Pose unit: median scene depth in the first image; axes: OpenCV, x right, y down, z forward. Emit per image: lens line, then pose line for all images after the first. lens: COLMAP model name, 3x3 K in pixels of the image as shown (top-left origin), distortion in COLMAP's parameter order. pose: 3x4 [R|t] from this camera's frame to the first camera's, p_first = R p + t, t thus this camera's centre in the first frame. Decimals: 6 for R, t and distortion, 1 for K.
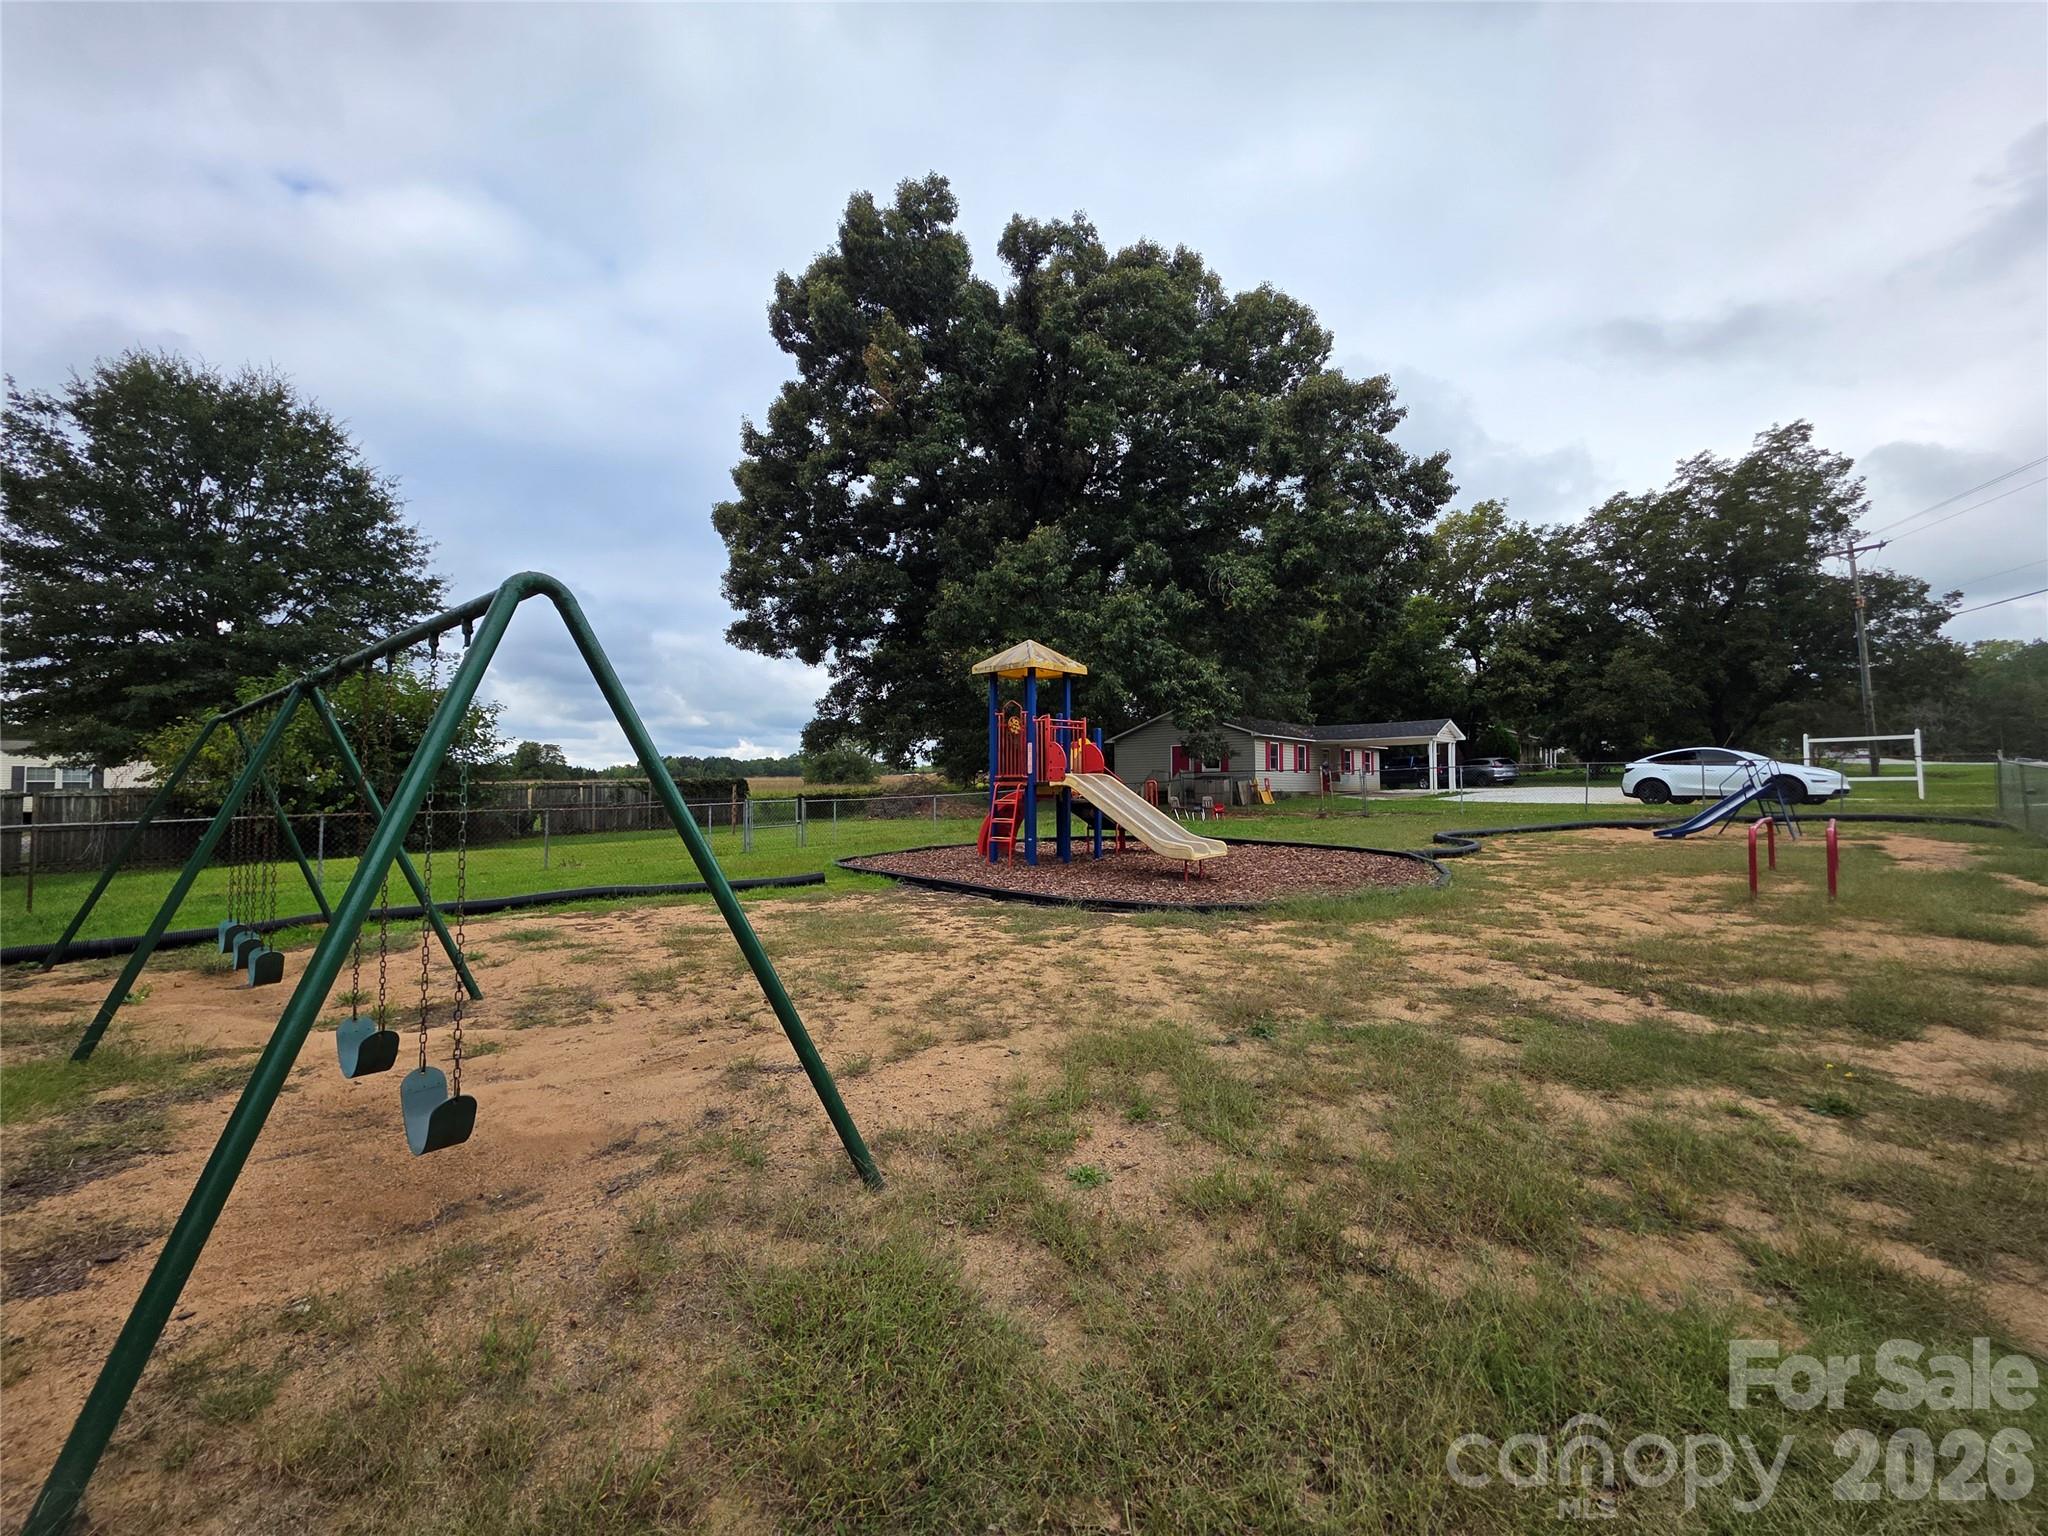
lens RADIAL K [[822.6, 0, 1032.0], [0, 822.6, 766.1], [0, 0, 1]] dist [0.001651, -0.000135]
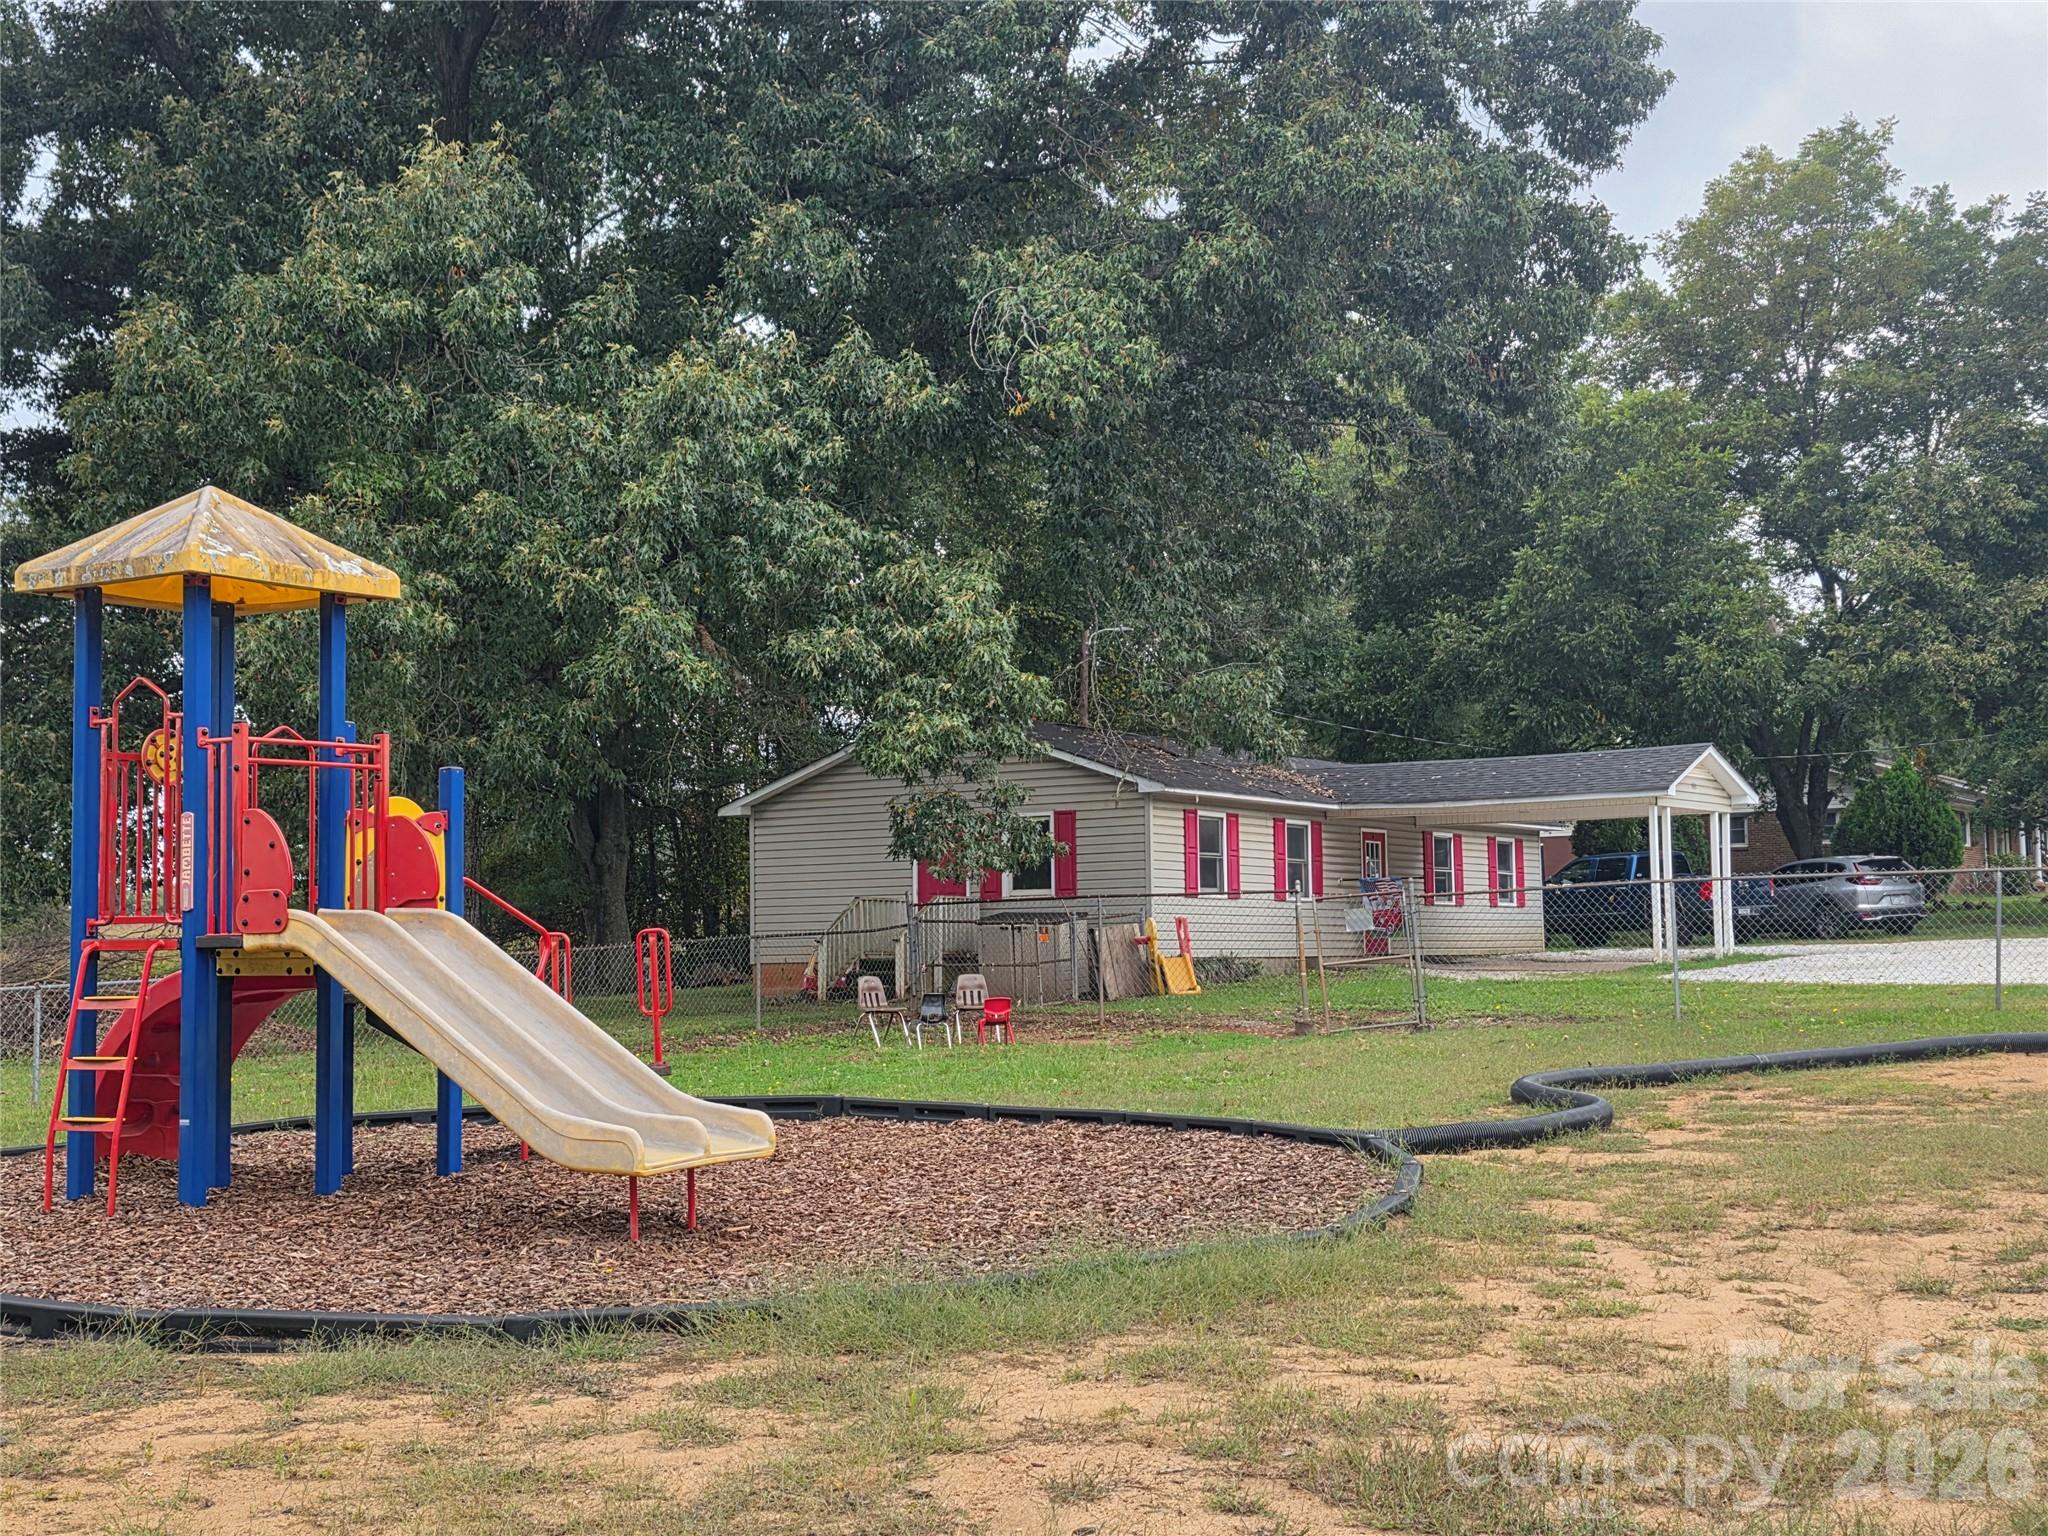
lens RADIAL K [[2492.5, 0, 1024.0], [0, 2492.5, 768.0], [0, 0, 1]] dist [0.272873, -1.062000]
pose [[0.987943, -0.000629, 0.154814, 0.078839], [0.008048, 0.998848, -0.047300, 0.001471], [-0.154606, 0.047976, 0.986811, -0.001248]]
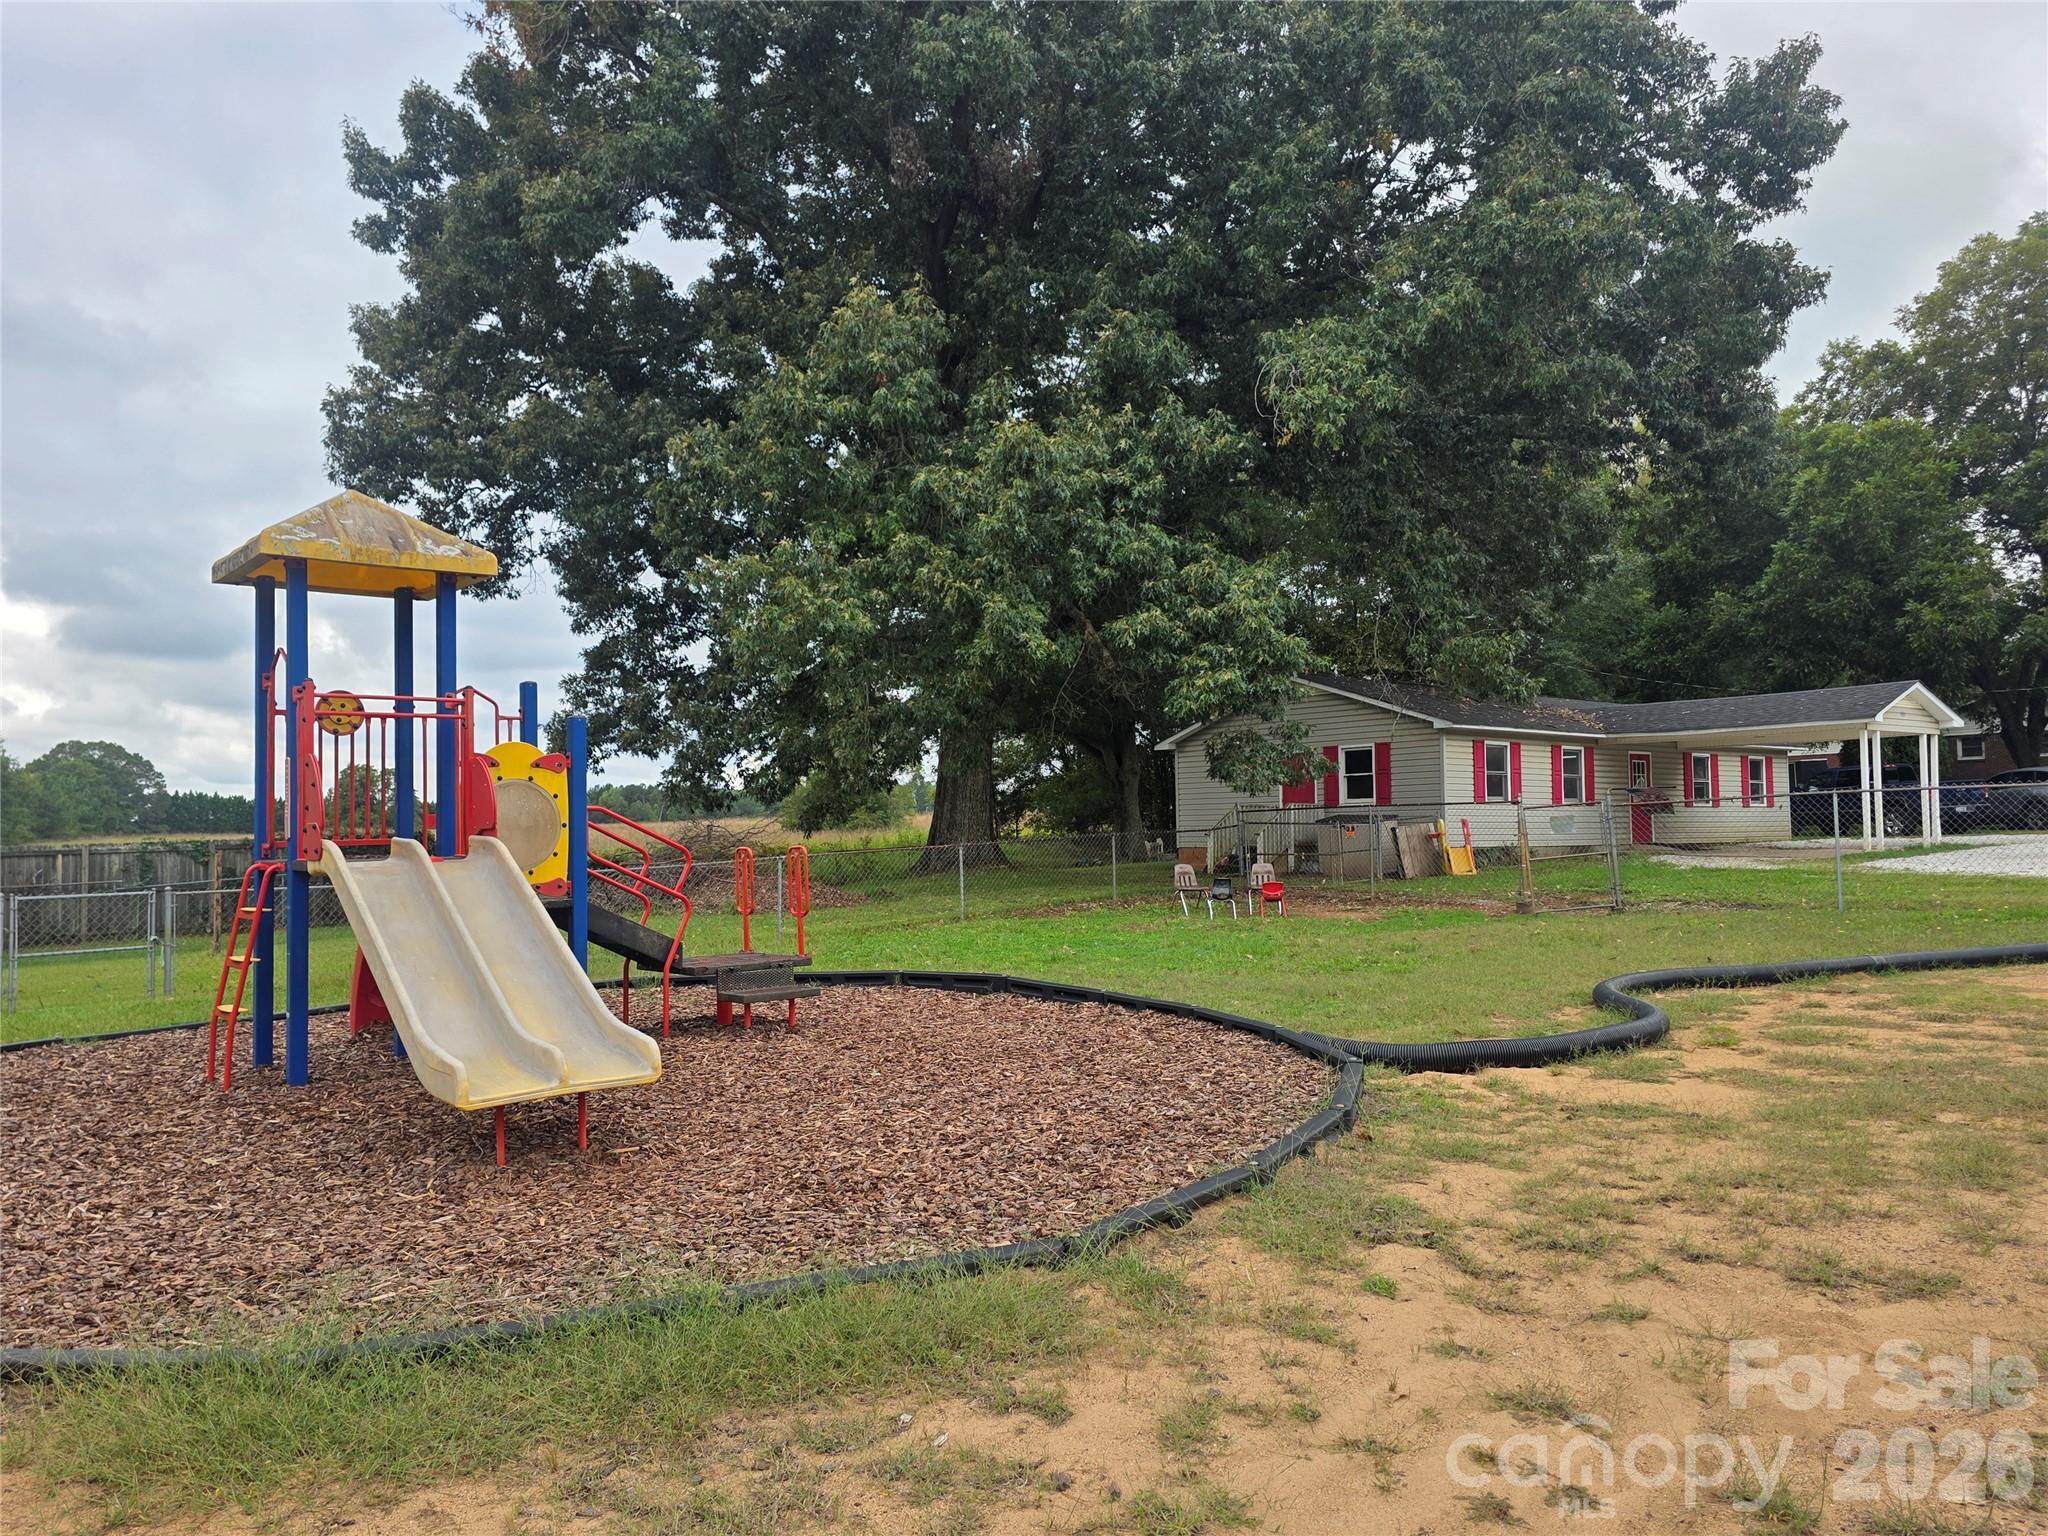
lens RADIAL K [[1444.1, 0, 1015.3], [0, 1444.1, 774.5], [0, 0, 1]] dist [0.078598, -0.081487]
pose [[0.986331, -0.016326, -0.163962, 0.210707], [0.014203, 0.999800, -0.014107, -0.003111], [0.164160, 0.011586, 0.986366, 0.189637]]
